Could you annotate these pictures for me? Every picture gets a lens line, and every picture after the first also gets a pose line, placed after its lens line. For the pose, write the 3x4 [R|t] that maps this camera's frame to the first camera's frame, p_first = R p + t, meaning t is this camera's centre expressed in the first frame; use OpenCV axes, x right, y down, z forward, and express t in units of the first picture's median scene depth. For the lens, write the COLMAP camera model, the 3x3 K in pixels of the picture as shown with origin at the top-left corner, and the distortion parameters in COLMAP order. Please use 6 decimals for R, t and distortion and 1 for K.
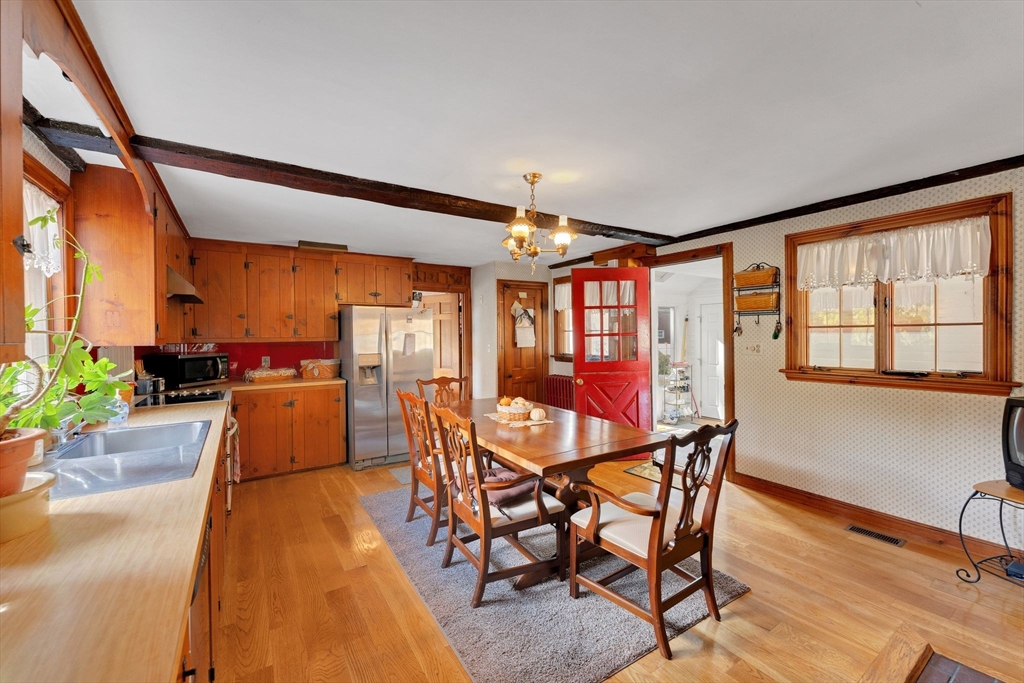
lens RADIAL K [[414.2, 0, 506.2], [0, 414.2, 341.1], [0, 0, 1]] dist [0.001716, -0.000666]
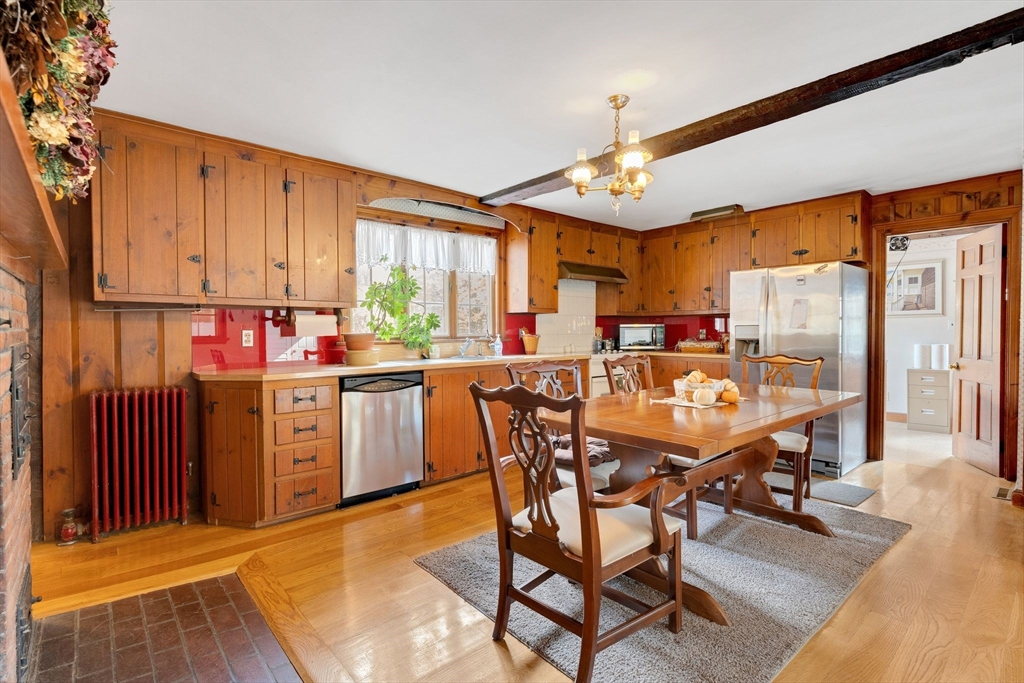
lens RADIAL K [[470.4, 0, 511.8], [0, 470.4, 338.0], [0, 0, 1]] dist [-0.000012, -0.000029]
pose [[0.143807, 0.030808, -0.989126, 0.563530], [-0.008749, 0.999516, 0.029860, 0.031254], [0.989567, 0.004360, 0.144007, 0.376751]]
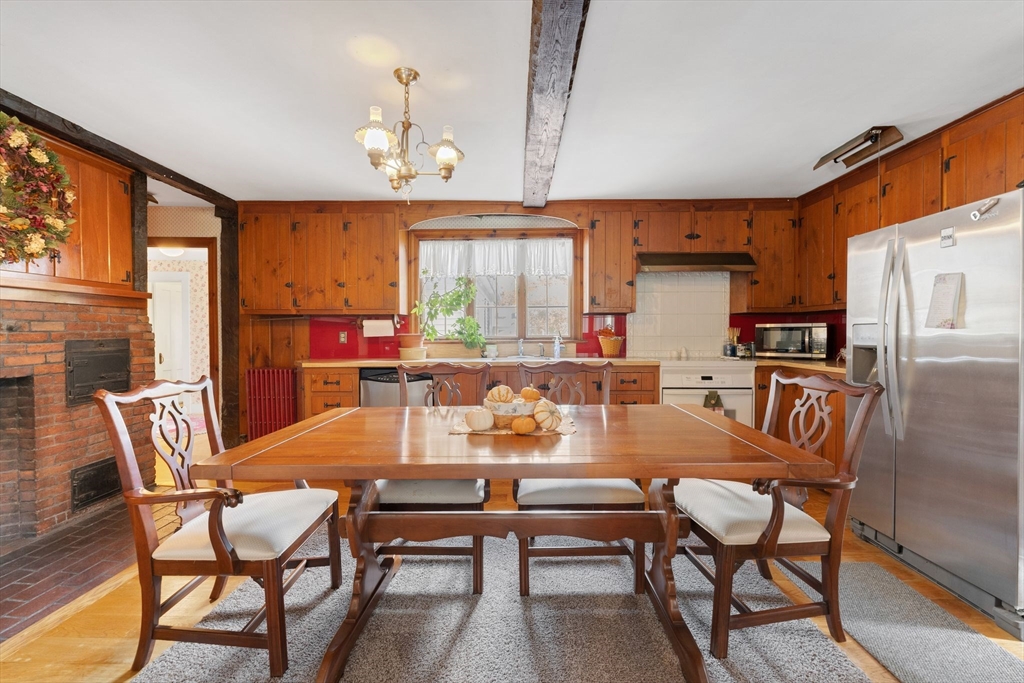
lens RADIAL K [[414.2, 0, 519.2], [0, 414.2, 342.6], [0, 0, 1]] dist [0.001716, -0.000666]
pose [[-0.532662, 0.038510, -0.845451, 0.344207], [0.002579, 0.999033, 0.043881, 0.029368], [0.846324, 0.021194, -0.532247, 0.904400]]
